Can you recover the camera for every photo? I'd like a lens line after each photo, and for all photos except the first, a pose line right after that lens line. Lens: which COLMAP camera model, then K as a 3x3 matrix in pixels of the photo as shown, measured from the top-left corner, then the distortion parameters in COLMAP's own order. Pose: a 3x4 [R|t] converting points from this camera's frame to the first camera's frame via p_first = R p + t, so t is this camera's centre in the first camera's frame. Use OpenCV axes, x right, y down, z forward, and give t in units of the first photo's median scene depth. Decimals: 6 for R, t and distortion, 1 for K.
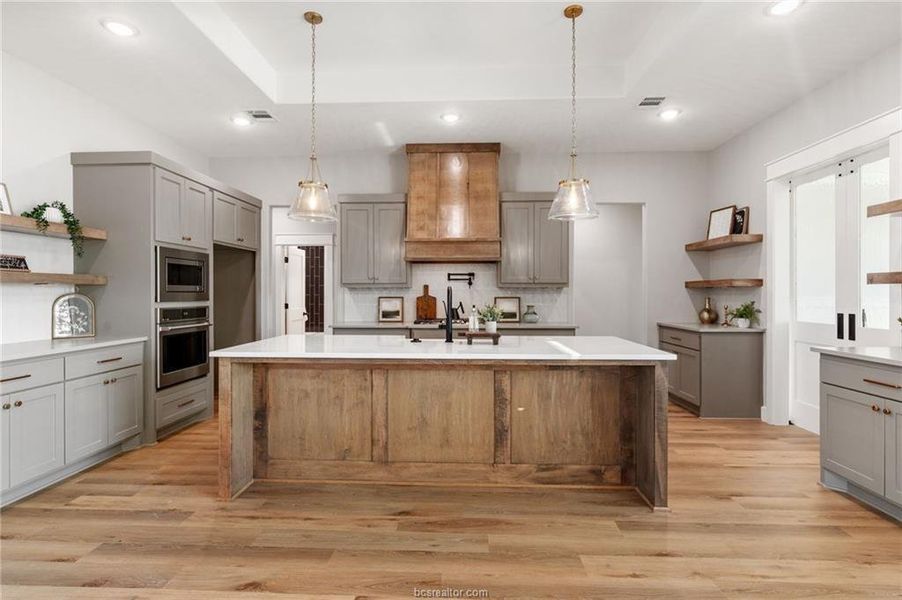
lens RADIAL K [[438.8, 0, 450.2], [0, 438.8, 295.2], [0, 0, 1]] dist [-0.002770, 0.000857]
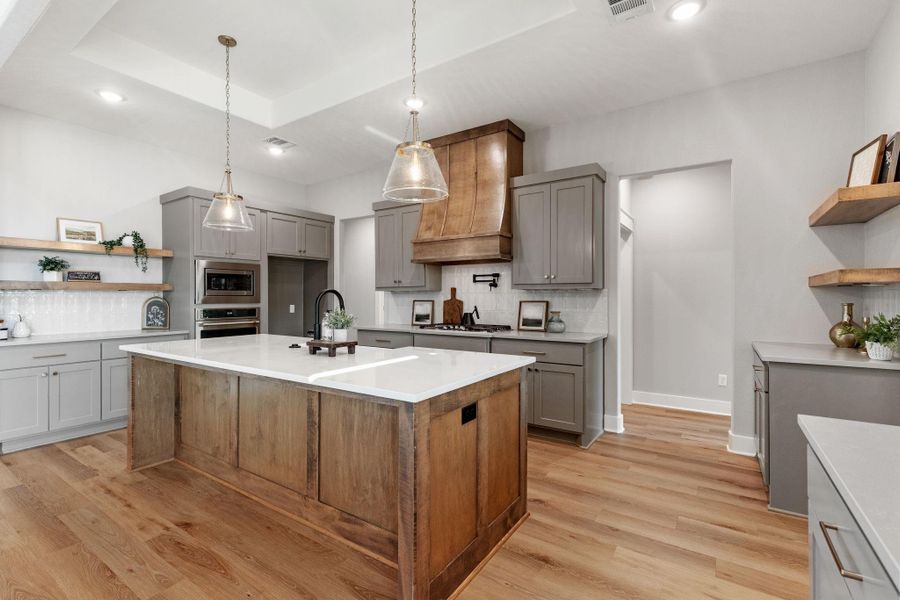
lens RADIAL K [[410.5, 0, 451.0], [0, 410.5, 297.9], [0, 0, 1]] dist [0.012569, -0.000513]
pose [[0.852749, 0.000569, -0.522320, 0.593100], [-0.001028, 0.999999, -0.000588, -0.001454], [0.522319, 0.001038, 0.852749, 0.361350]]
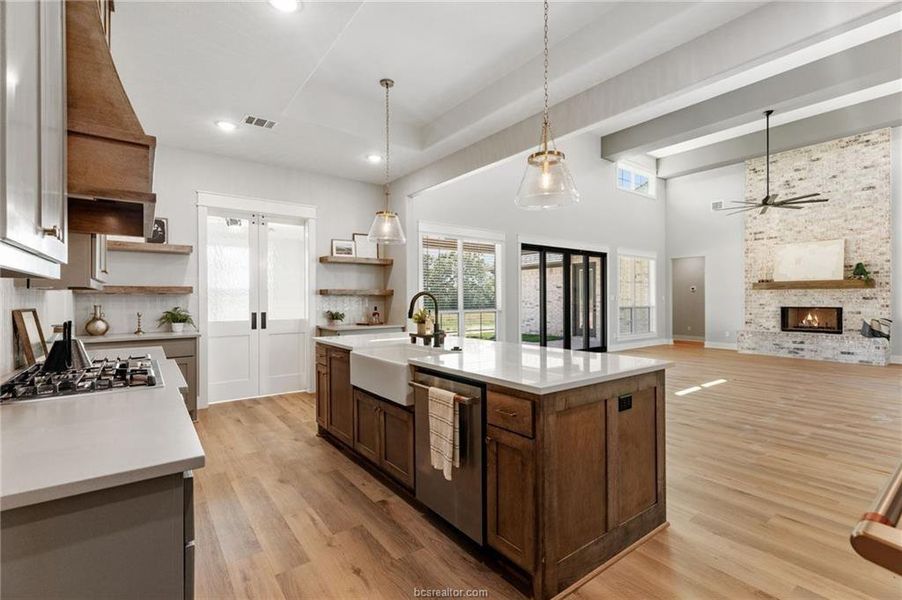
lens RADIAL K [[411.4, 0, 453.1], [0, 411.4, 298.4], [0, 0, 1]] dist [0.012569, -0.000513]
pose [[-0.638642, 0.004188, 0.769493, -0.662047], [0.007409, 0.999972, 0.000706, -0.004453], [-0.769469, 0.006152, -0.638655, 1.374475]]
